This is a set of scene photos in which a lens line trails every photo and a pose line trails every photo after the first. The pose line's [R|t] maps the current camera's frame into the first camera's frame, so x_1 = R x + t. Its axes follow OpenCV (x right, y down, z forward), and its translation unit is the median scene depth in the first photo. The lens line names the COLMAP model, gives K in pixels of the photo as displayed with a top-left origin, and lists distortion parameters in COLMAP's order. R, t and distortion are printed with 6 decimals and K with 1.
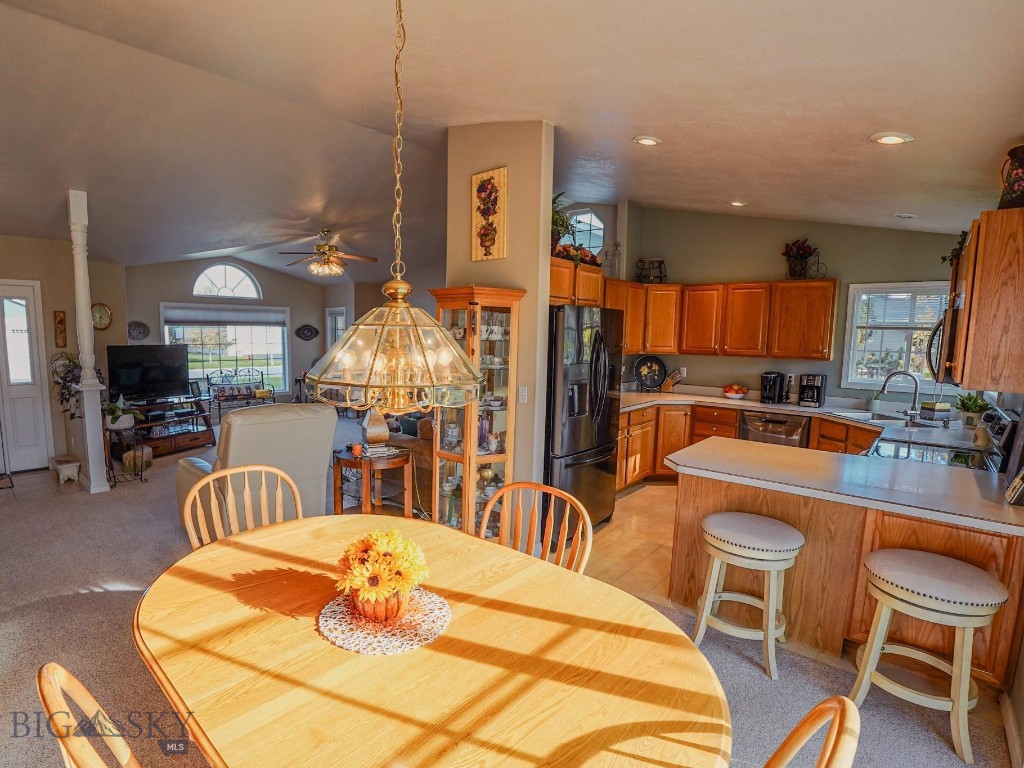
lens RADIAL K [[503.4, 0, 519.3], [0, 503.4, 390.1], [0, 0, 1]] dist [-0.052479, 0.000754]
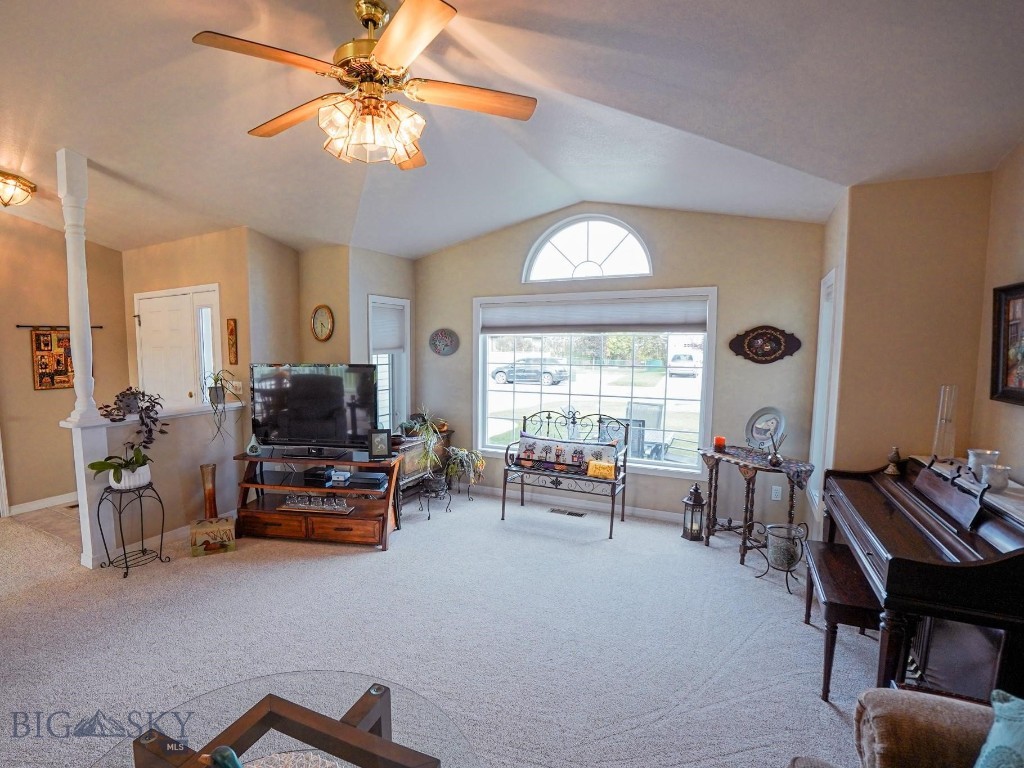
lens RADIAL K [[503.4, 0, 519.3], [0, 503.4, 390.1], [0, 0, 1]] dist [-0.052479, 0.000754]
pose [[0.153833, 0.079023, -0.984932, -0.051932], [-0.106456, 0.992320, 0.062989, -0.093870], [0.982345, 0.095162, 0.161064, 0.843277]]
